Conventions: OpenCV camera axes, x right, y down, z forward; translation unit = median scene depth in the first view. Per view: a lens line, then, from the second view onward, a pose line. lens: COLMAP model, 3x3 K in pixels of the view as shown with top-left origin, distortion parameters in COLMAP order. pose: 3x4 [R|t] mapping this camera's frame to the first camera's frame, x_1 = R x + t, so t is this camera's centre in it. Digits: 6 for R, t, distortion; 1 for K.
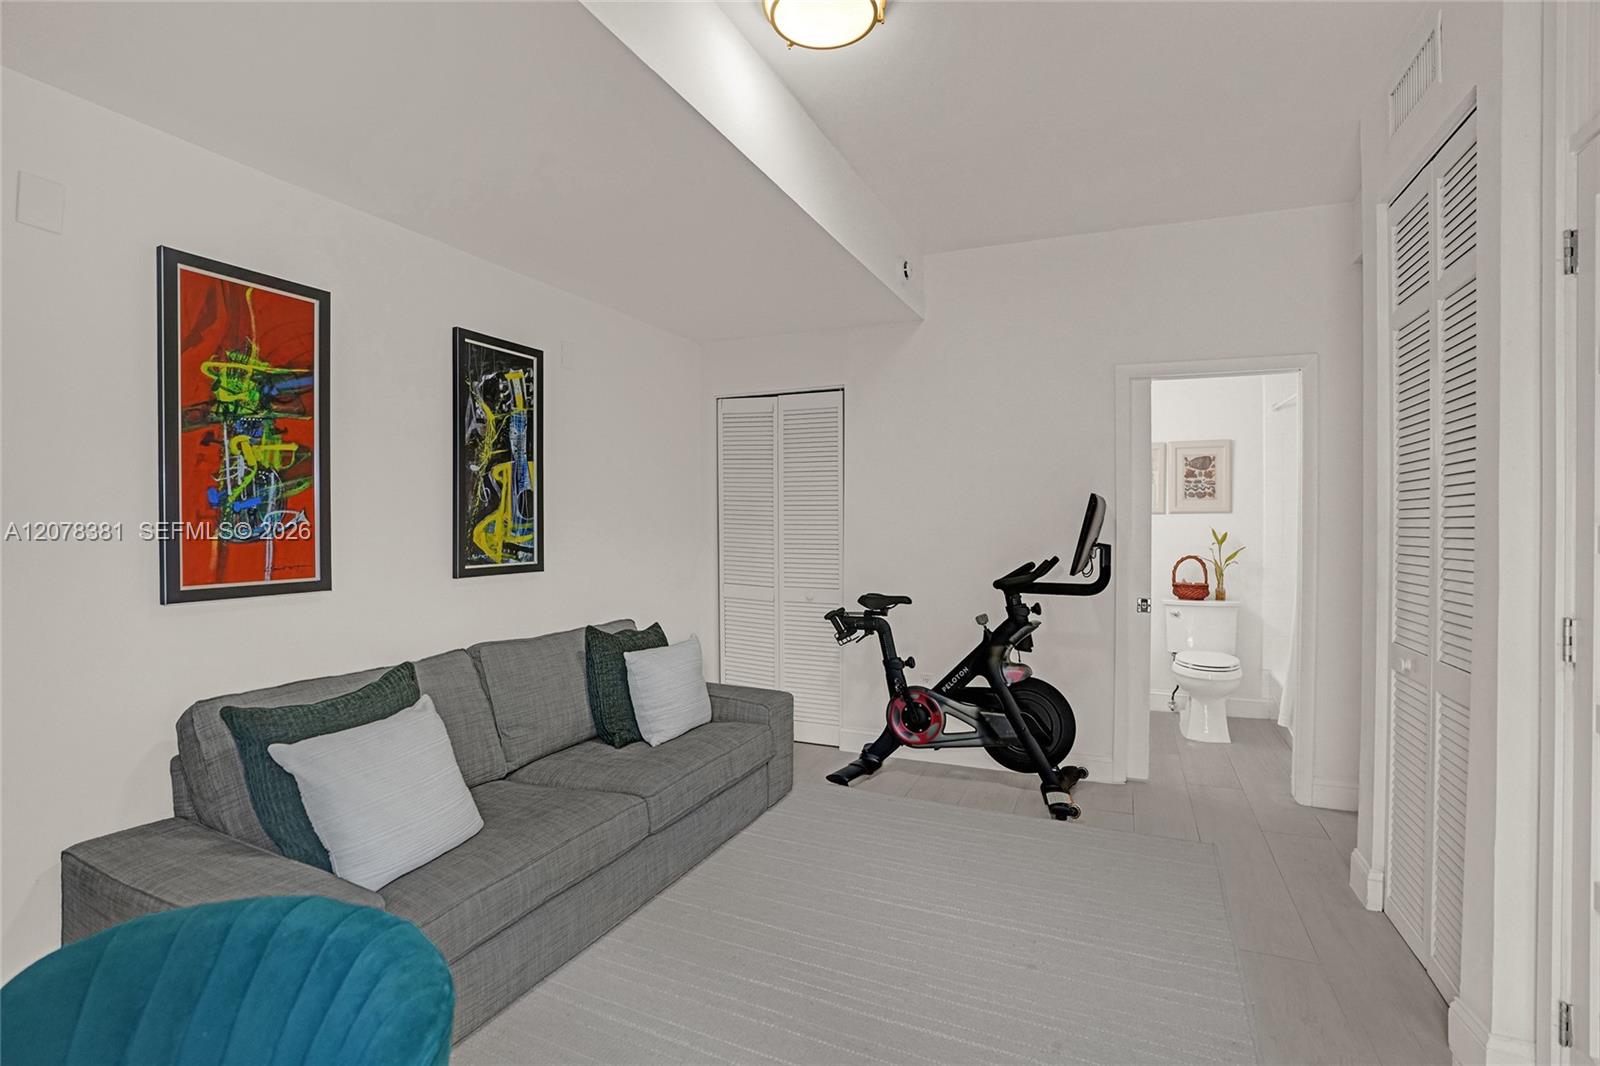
lens RADIAL K [[726.9, 0, 799.7], [0, 726.9, 531.2], [0, 0, 1]] dist [-0.021318, 0.004310]
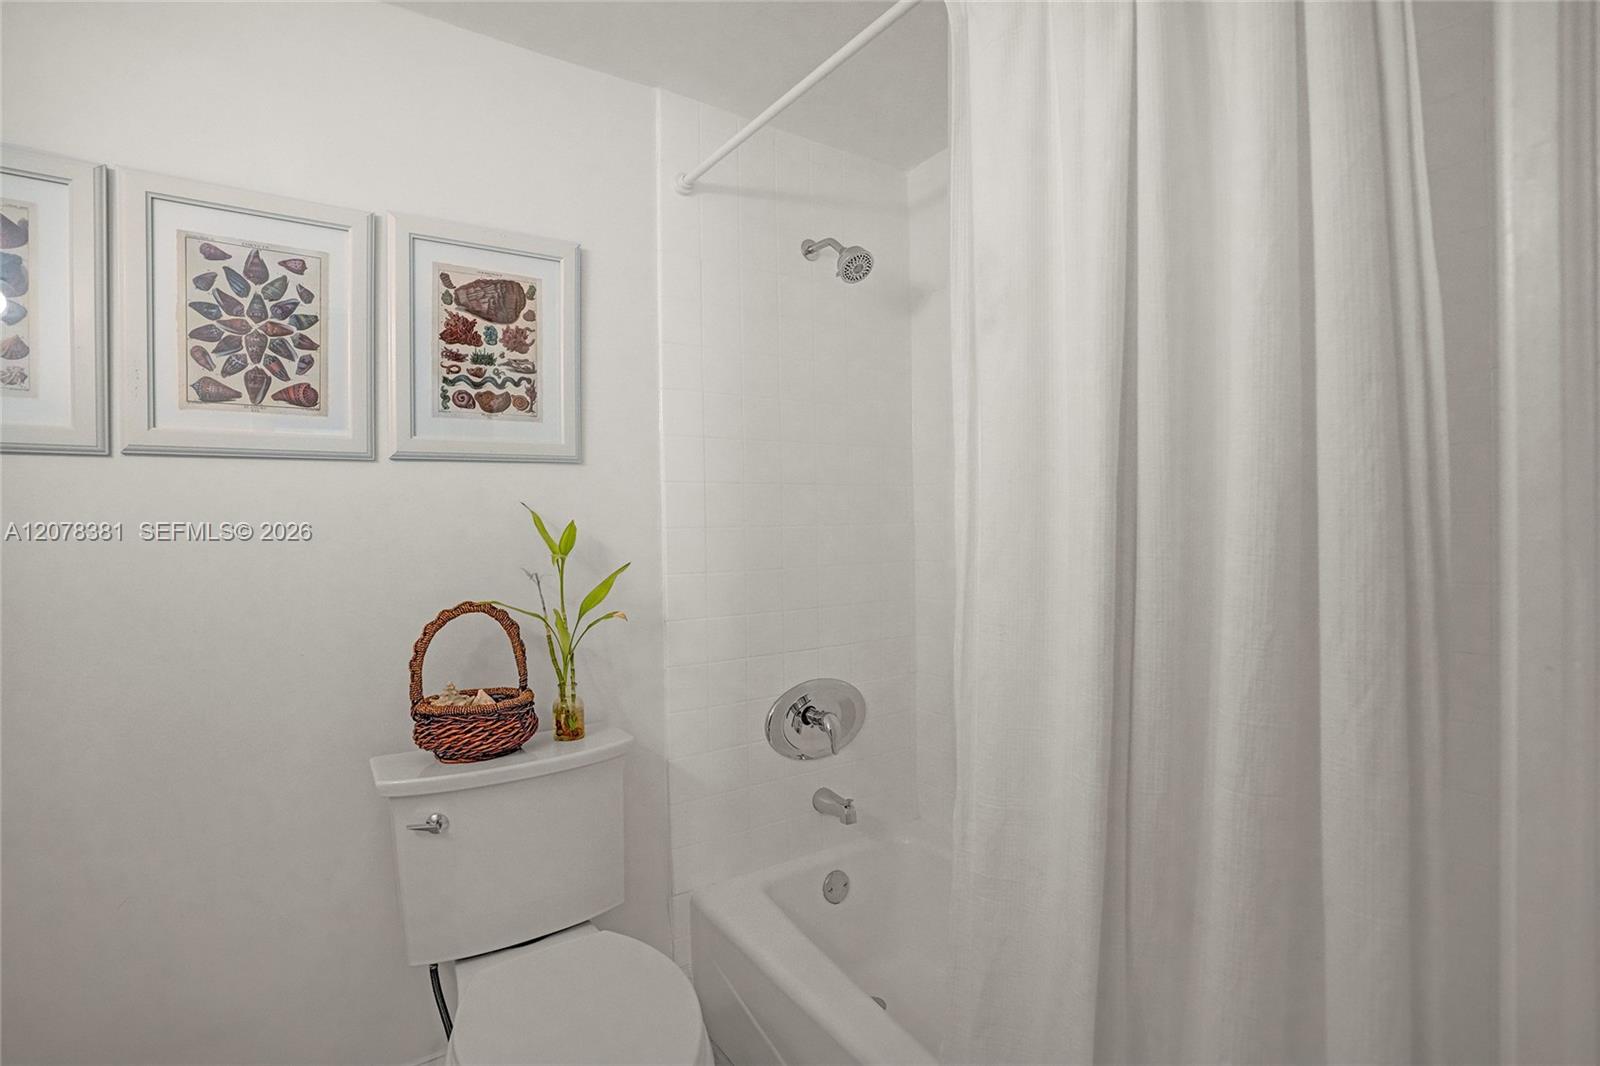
lens RADIAL K [[726.9, 0, 794.7], [0, 726.9, 521.6], [0, 0, 1]] dist [-0.021318, 0.004310]
pose [[0.510745, -0.016132, 0.859581, 0.355931], [0.012827, 0.999856, 0.011143, -0.000415], [-0.859636, 0.005334, 0.510878, 0.737009]]
